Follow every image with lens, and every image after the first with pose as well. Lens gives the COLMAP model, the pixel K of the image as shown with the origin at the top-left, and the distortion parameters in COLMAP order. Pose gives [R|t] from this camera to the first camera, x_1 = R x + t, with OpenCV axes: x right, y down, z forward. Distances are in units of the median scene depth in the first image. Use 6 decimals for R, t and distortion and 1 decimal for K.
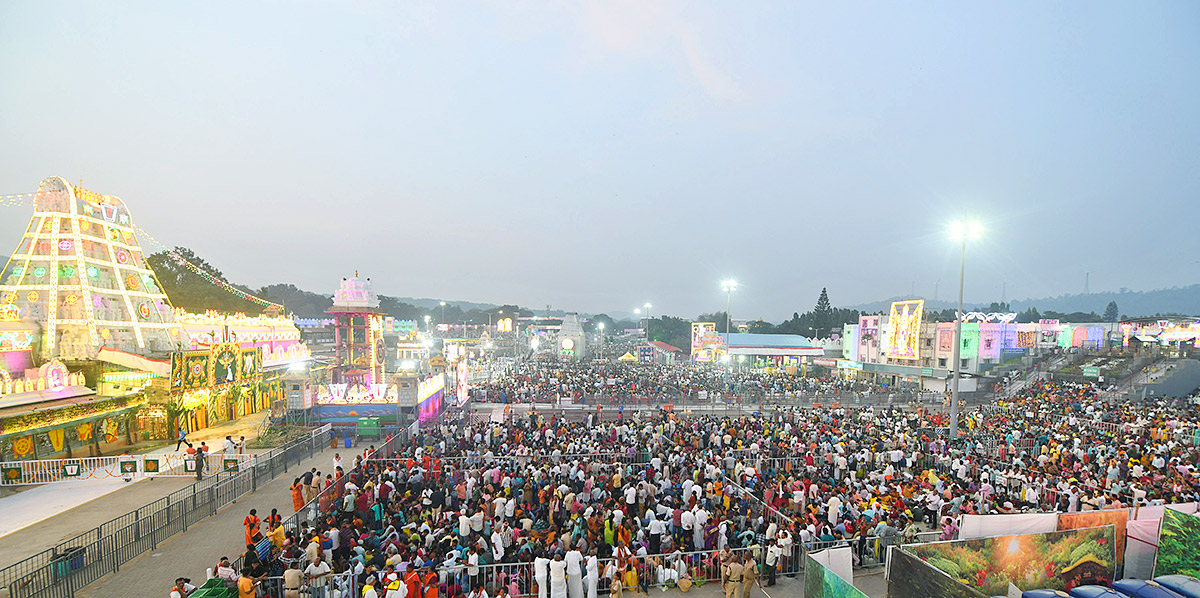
lens RADIAL K [[481.9, 0, 604.3], [0, 481.9, 369.8], [0, 0, 1]] dist [-0.019546, -0.000416]
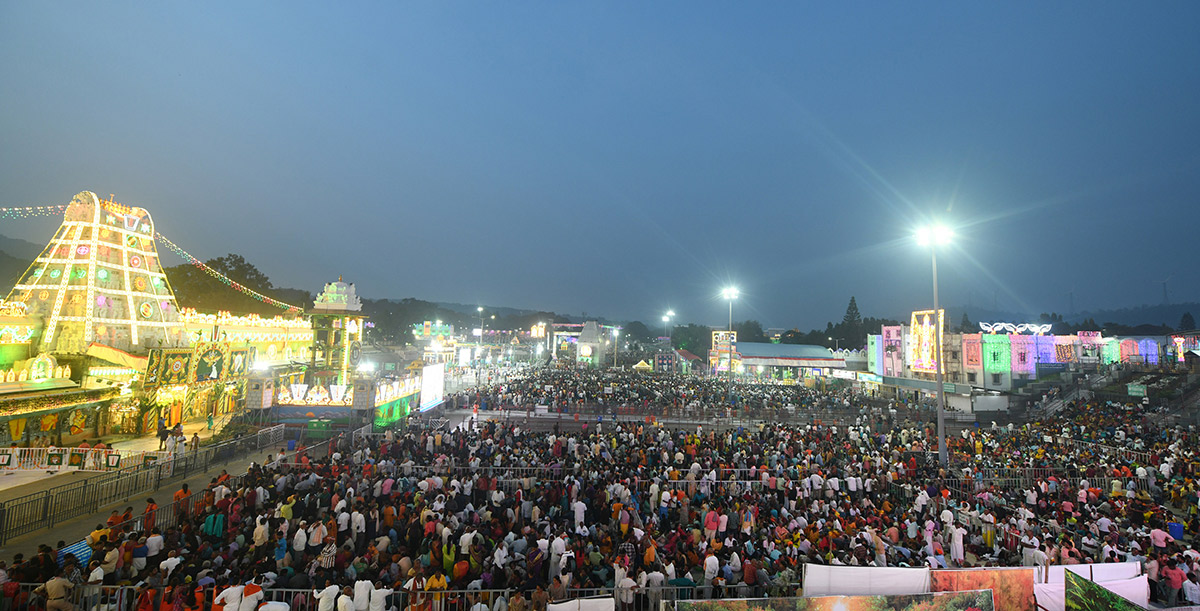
lens RADIAL K [[480.7, 0, 604.9], [0, 480.7, 293.5], [0, 0, 1]] dist [-0.016733, -0.002222]
pose [[0.995782, 0.007770, -0.091422, 0.176299], [-0.023422, 0.984921, -0.171412, -0.002211], [0.088711, 0.172830, 0.980949, 0.029823]]
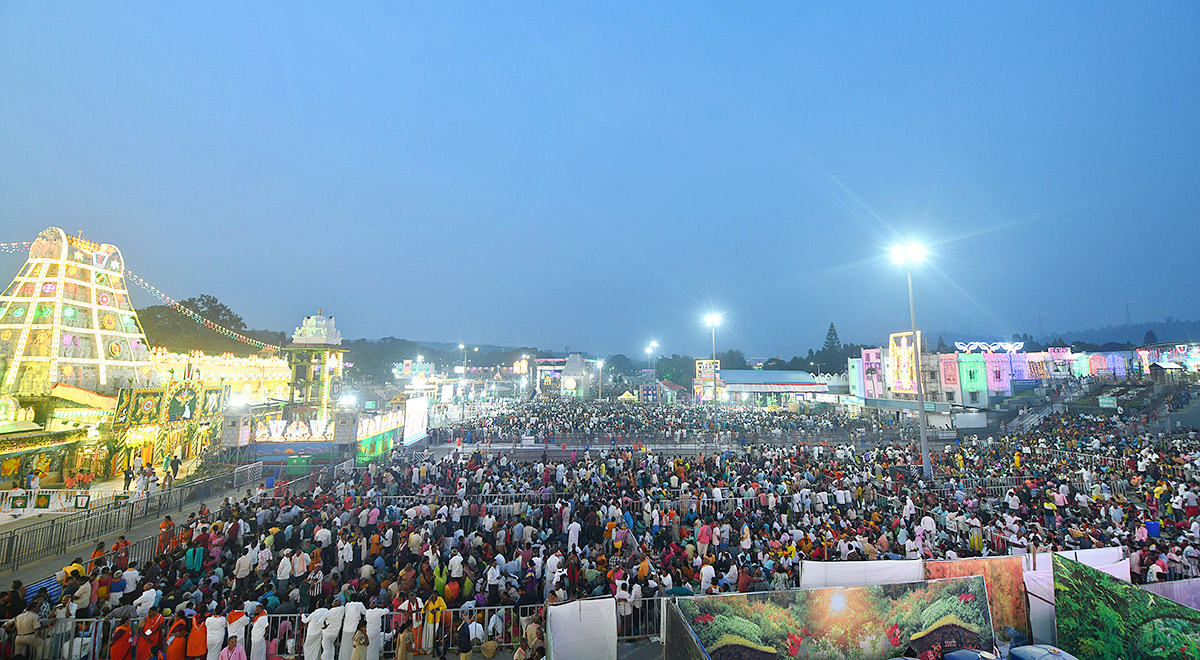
lens RADIAL K [[481.9, 0, 604.8], [0, 481.9, 310.8], [0, 0, 1]] dist [-0.017078, -0.002029]
pose [[0.998358, -0.019703, -0.053795, 0.170523], [0.008119, 0.978180, -0.207599, 0.017709], [0.056712, 0.206821, 0.976734, 0.028477]]
